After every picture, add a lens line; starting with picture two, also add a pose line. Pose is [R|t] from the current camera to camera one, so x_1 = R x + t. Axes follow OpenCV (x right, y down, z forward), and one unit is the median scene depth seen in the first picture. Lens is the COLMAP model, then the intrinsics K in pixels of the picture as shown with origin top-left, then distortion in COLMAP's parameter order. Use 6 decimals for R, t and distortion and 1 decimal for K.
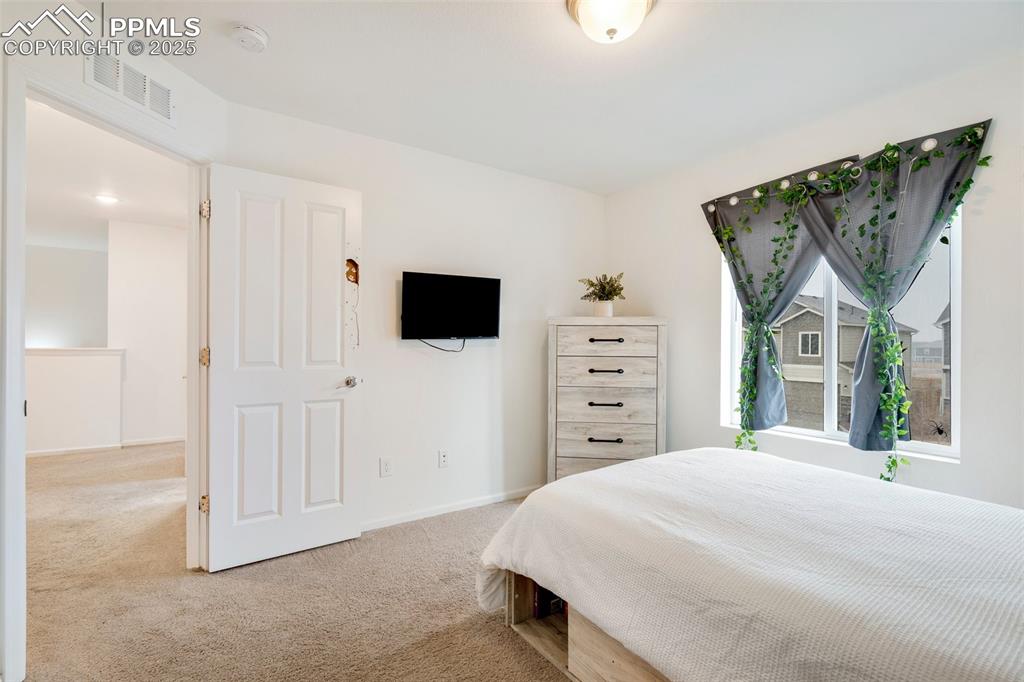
lens RADIAL K [[460.6, 0, 511.1], [0, 460.6, 342.5], [0, 0, 1]] dist [0.002841, 0.000342]
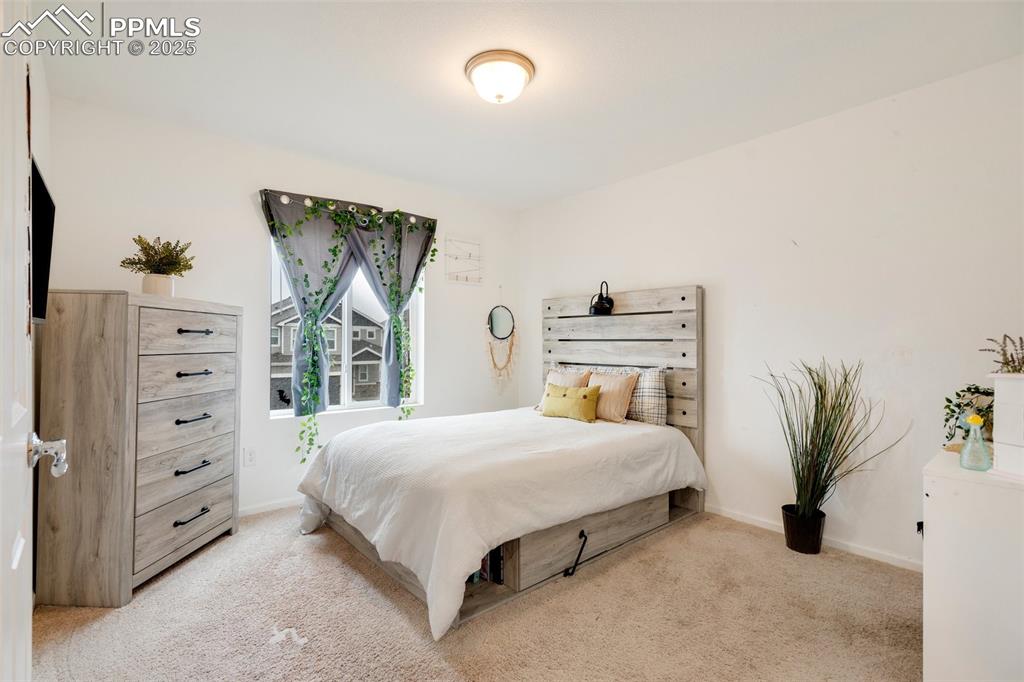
lens RADIAL K [[460.6, 0, 509.9], [0, 460.6, 340.1], [0, 0, 1]] dist [0.002841, 0.000342]
pose [[-0.079210, -0.000643, 0.996858, -0.574325], [-0.005482, 0.999985, 0.000210, 0.005990], [-0.996843, -0.005448, -0.079212, 0.559345]]
